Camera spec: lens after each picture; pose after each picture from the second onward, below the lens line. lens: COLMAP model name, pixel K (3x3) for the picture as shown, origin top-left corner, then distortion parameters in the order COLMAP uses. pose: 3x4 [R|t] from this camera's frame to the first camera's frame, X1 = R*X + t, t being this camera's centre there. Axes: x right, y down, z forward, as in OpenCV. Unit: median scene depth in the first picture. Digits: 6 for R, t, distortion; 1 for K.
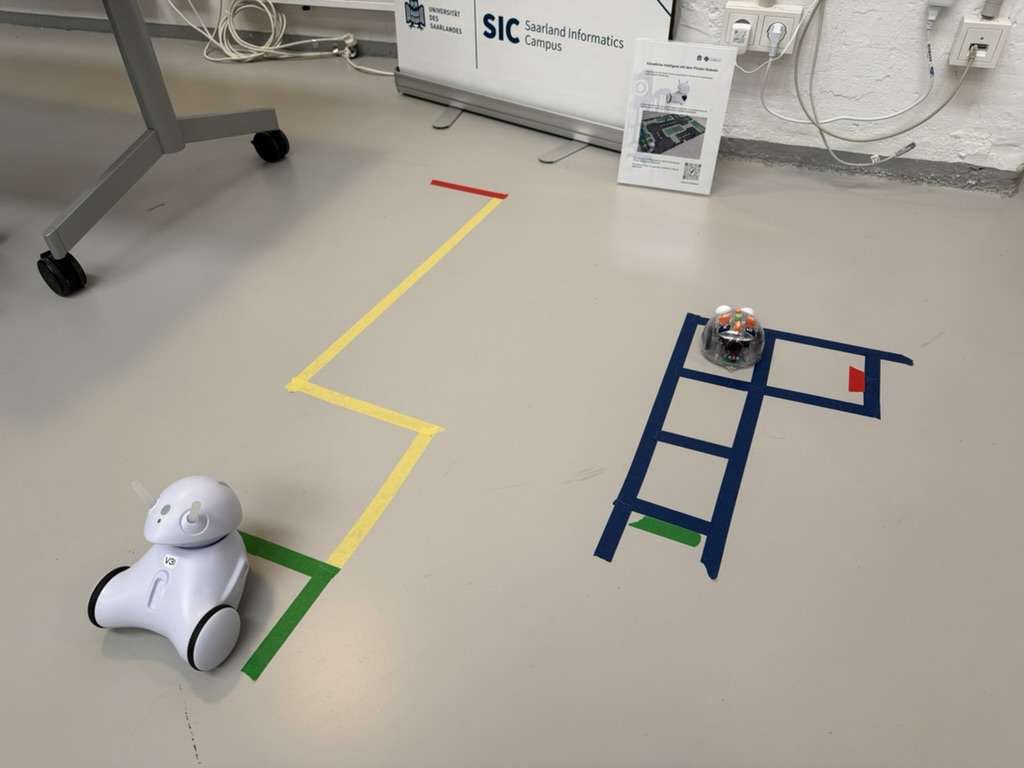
lens RADIAL K [[708.7, 0, 512.0], [0, 708.7, 384.0], [0, 0, 1]] dist [0.022663, -0.038814]
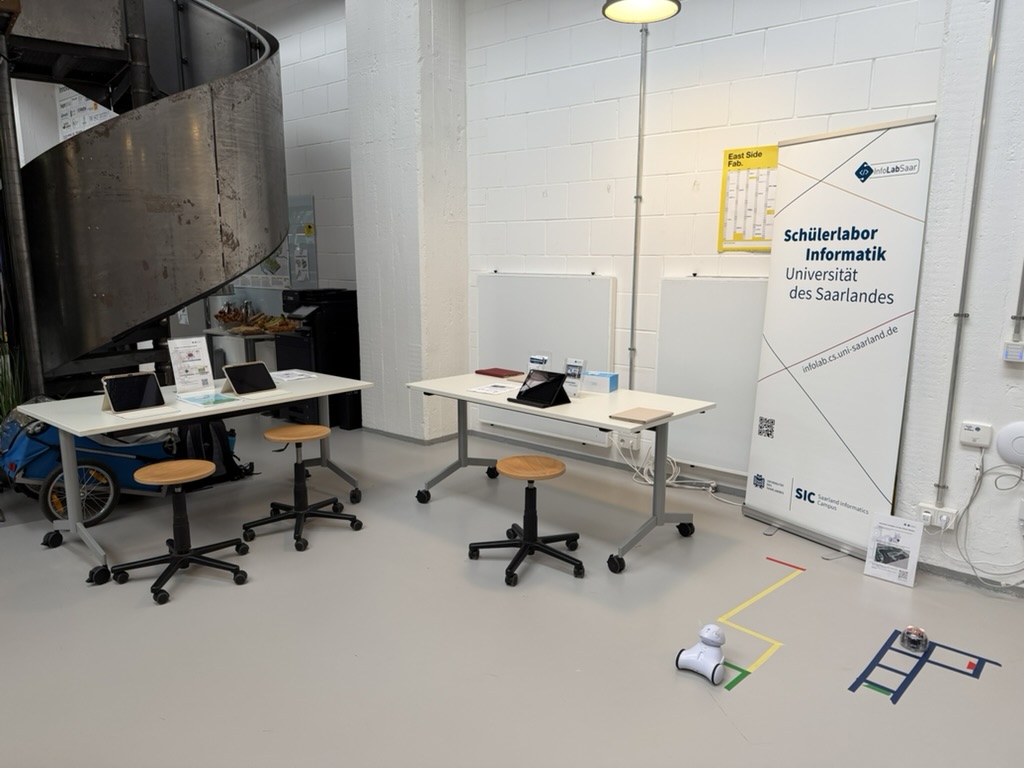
lens RADIAL K [[708.7, 0, 512.0], [0, 708.7, 384.0], [0, 0, 1]] dist [0.022663, -0.038814]
pose [[0.934629, 0.093526, -0.343105, -0.154790], [-0.257578, 0.843246, -0.471793, 0.507040], [0.245197, 0.529328, 0.812213, -1.266530]]
